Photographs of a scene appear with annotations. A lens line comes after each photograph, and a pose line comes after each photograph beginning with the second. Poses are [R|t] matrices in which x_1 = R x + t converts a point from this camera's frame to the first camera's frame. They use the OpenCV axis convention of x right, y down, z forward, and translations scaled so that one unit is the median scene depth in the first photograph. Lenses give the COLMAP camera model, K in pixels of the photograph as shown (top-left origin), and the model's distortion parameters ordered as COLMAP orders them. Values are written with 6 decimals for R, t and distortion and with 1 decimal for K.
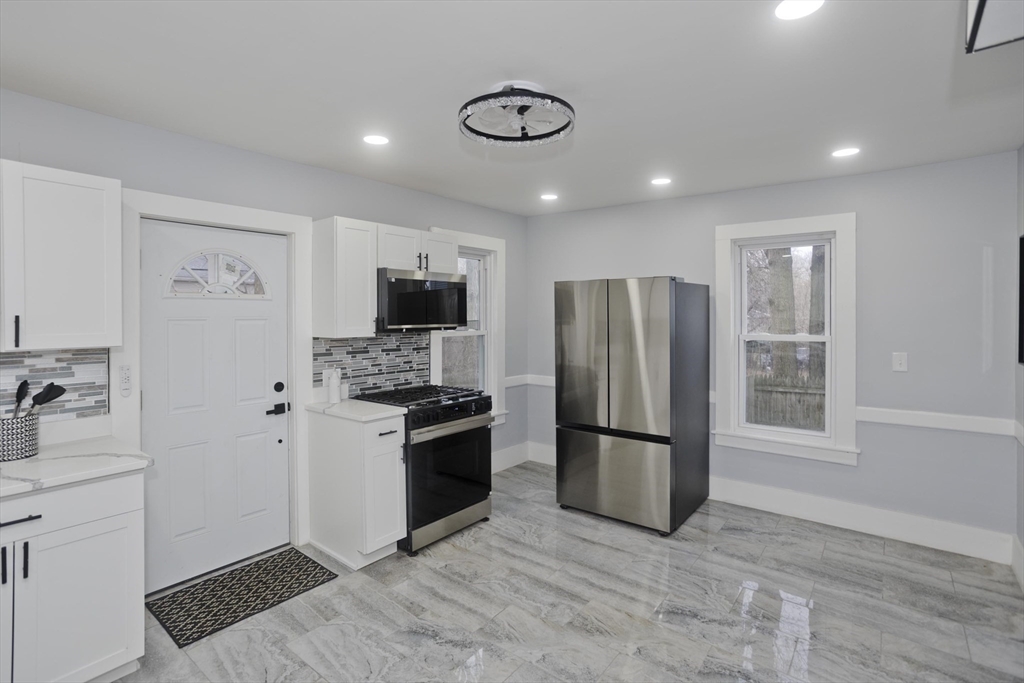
lens RADIAL K [[496.3, 0, 519.1], [0, 496.3, 320.5], [0, 0, 1]] dist [-0.048739, 0.030979]
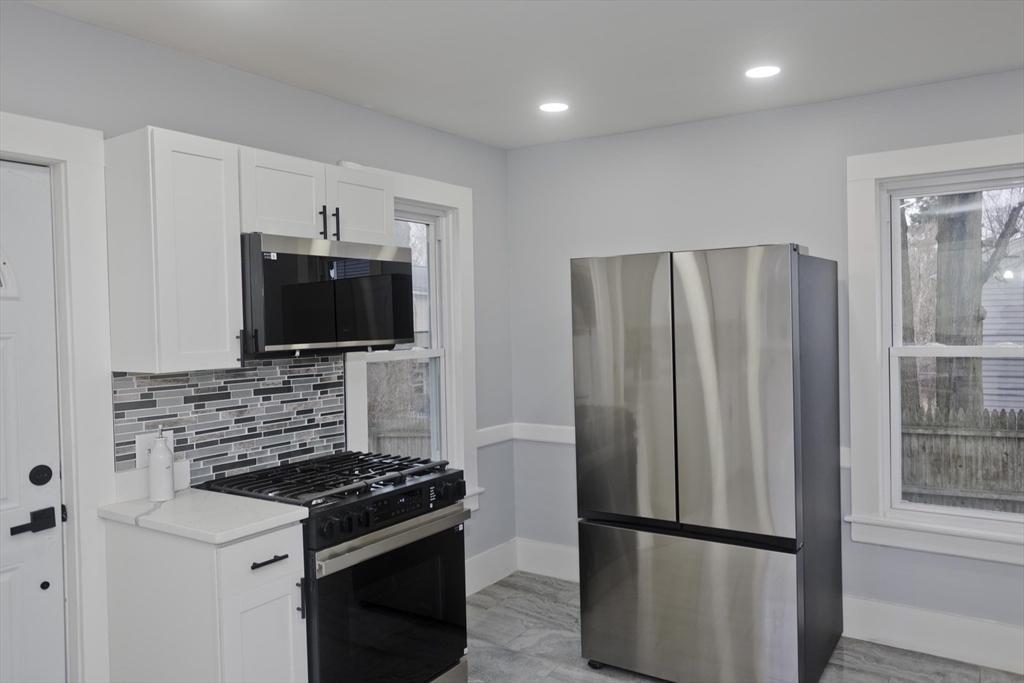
lens RADIAL K [[757.7, 0, 512.0], [0, 757.7, 341.5], [0, 0, 1]] dist [0.005138, 0.008404]
pose [[0.998367, -0.020276, 0.053403, -0.045262], [0.019384, 0.999665, 0.017170, -0.002192], [-0.053733, -0.016107, 0.998425, 0.176320]]
